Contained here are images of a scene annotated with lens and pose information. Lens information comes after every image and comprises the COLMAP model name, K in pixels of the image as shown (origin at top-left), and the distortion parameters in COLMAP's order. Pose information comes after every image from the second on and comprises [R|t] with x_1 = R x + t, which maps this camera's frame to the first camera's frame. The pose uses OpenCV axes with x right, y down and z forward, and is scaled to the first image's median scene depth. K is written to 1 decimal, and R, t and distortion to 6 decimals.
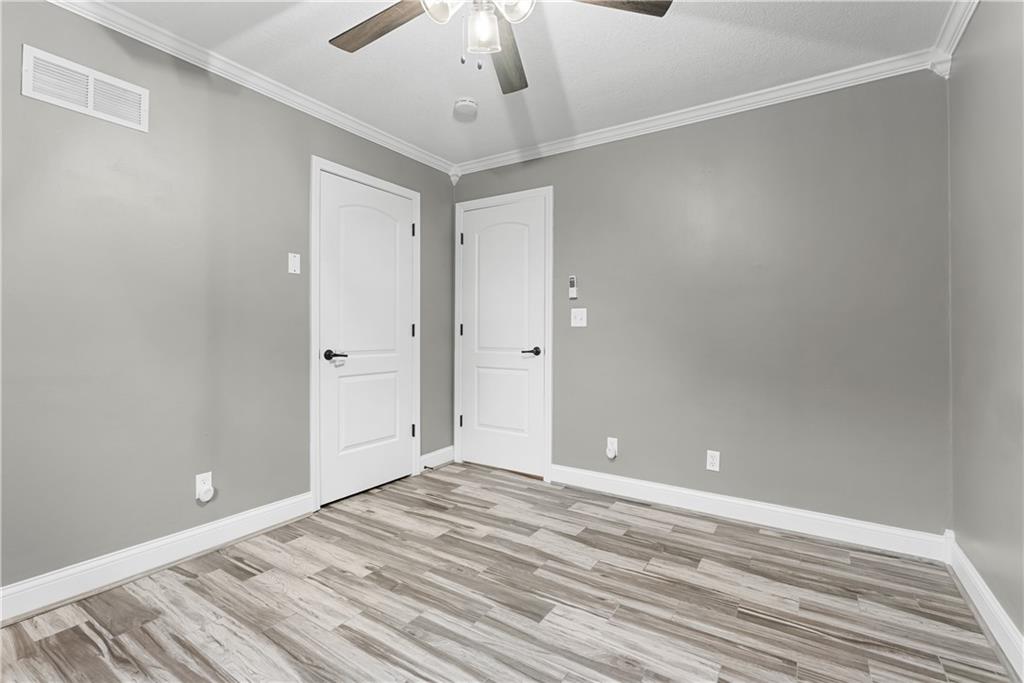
lens RADIAL K [[461.7, 0, 512.3], [0, 461.7, 337.6], [0, 0, 1]] dist [0.001140, 0.000156]
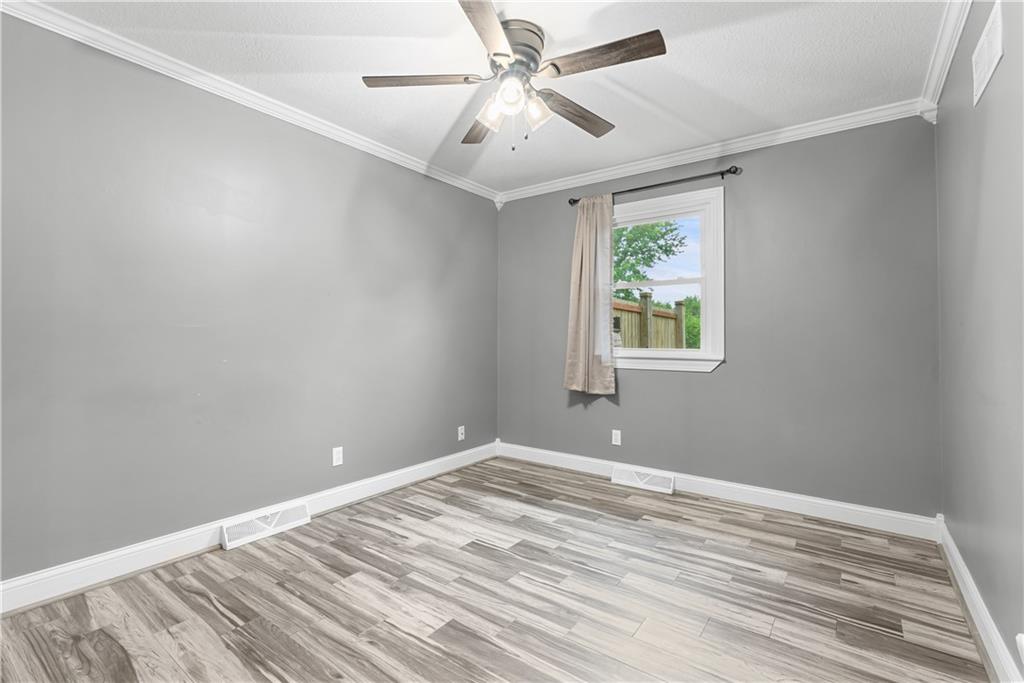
lens RADIAL K [[461.7, 0, 512.2], [0, 461.7, 340.1], [0, 0, 1]] dist [0.001140, 0.000156]
pose [[-0.998380, -0.009644, 0.056080, -0.126525], [-0.009555, 0.999953, 0.001845, -0.018098], [-0.056095, 0.001306, -0.998425, 1.992019]]
